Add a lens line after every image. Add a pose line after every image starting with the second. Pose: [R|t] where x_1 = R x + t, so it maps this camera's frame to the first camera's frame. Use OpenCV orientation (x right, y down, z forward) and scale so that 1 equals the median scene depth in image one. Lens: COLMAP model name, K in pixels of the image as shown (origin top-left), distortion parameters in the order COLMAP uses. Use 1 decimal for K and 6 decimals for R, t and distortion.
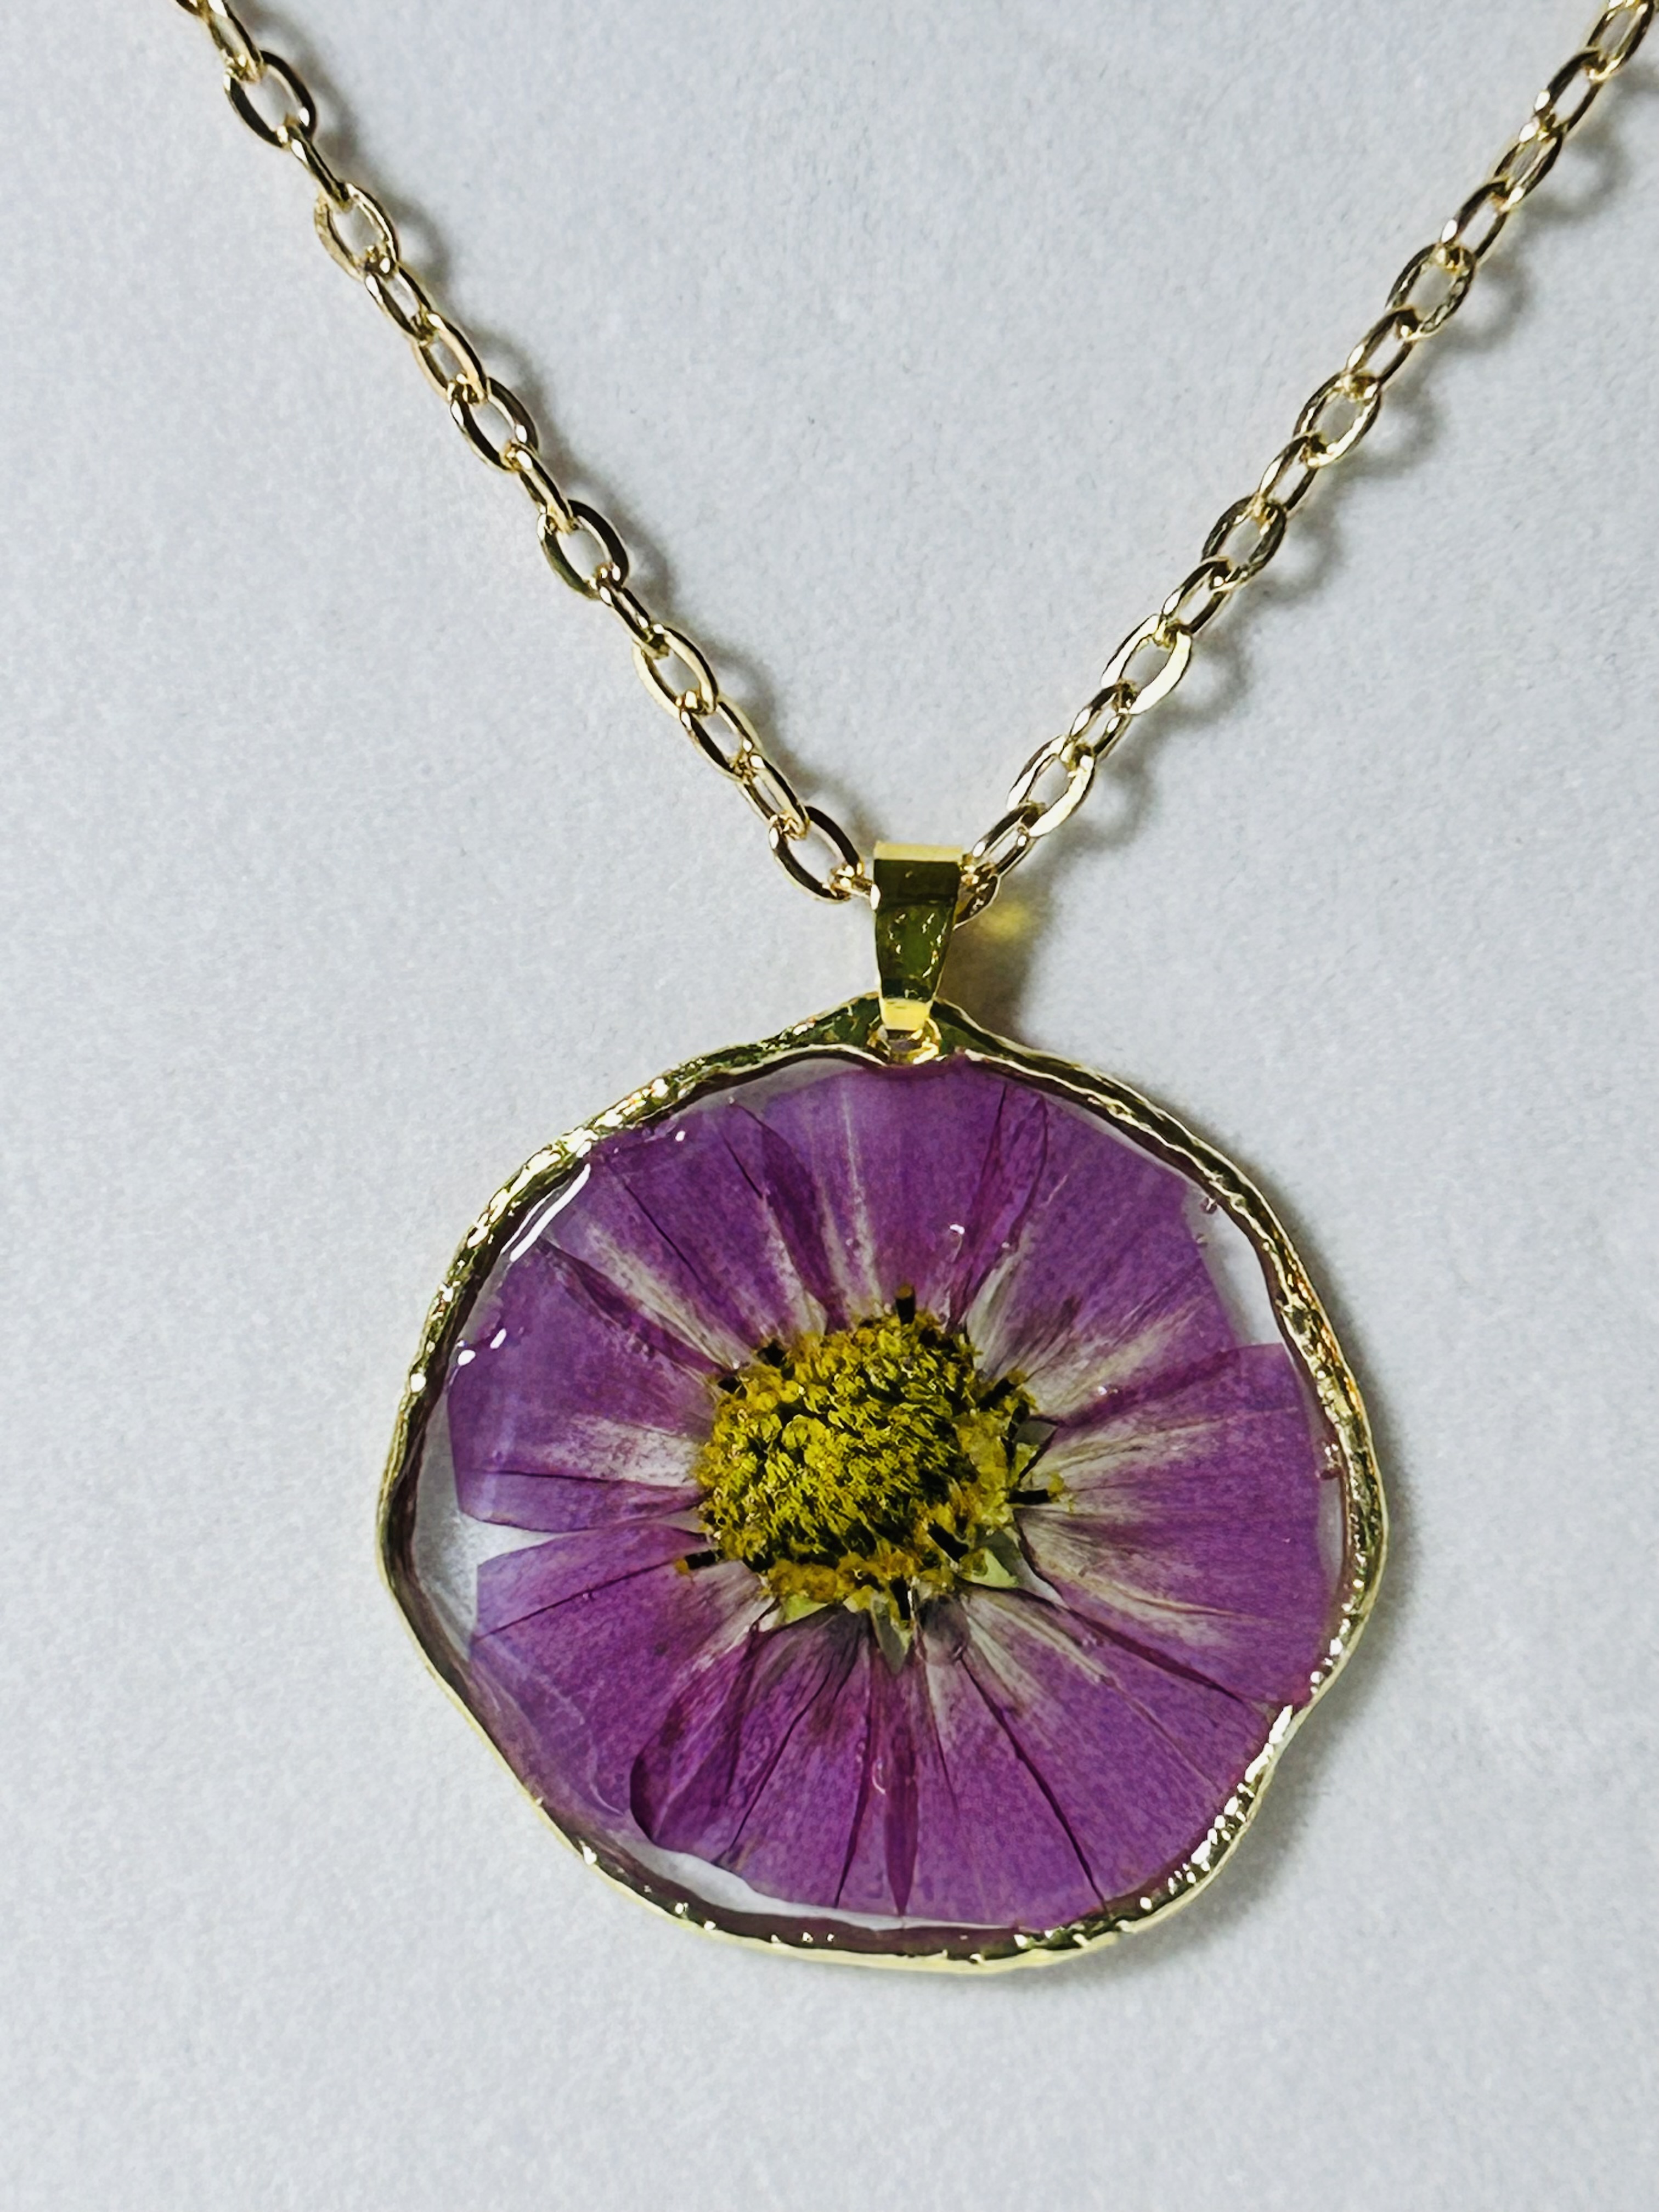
lens RADIAL K [[7131.3, 0, 849.0], [0, 7131.3, 1114.4], [0, 0, 1]] dist [0.121385, 0.000000]
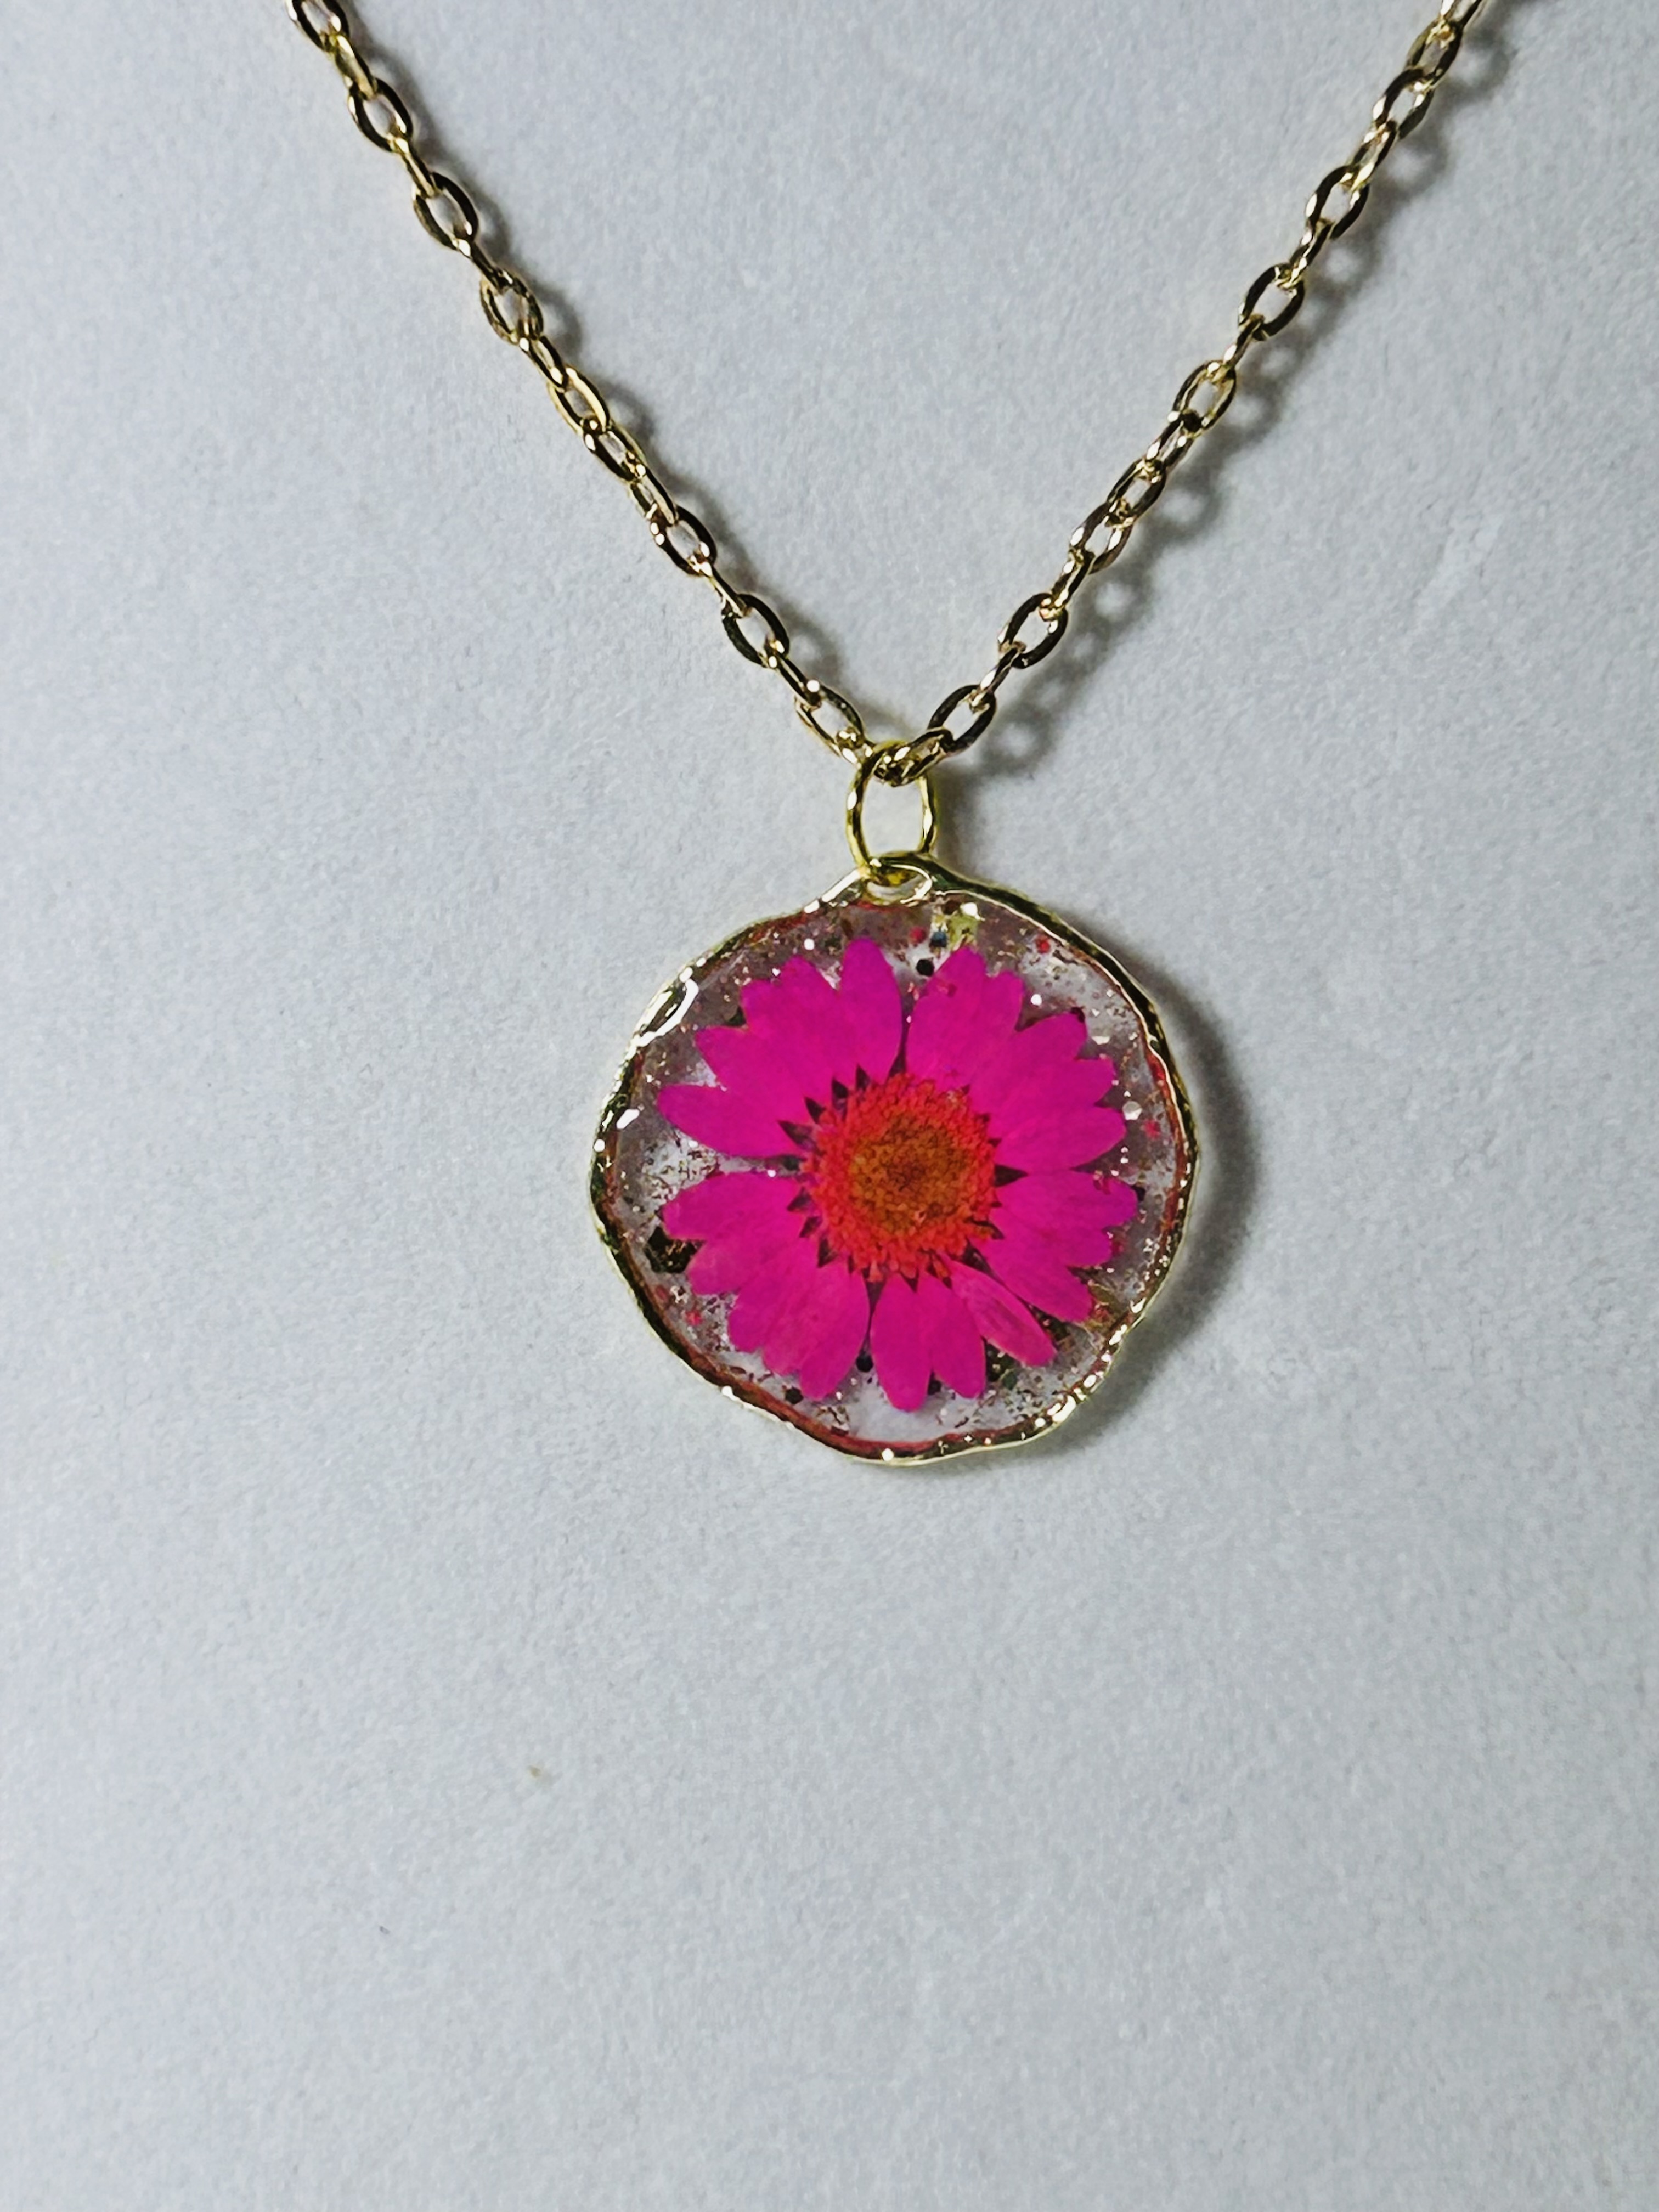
lens RADIAL K [[7131.3, 0, 819.5], [0, 7131.3, 1118.7], [0, 0, 1]] dist [0.121385, 0.000000]
pose [[0.999917, 0.003486, -0.012414, 0.029027], [-0.004003, 0.999115, -0.041875, 0.097580], [0.012257, 0.041921, 0.999046, -0.313939]]
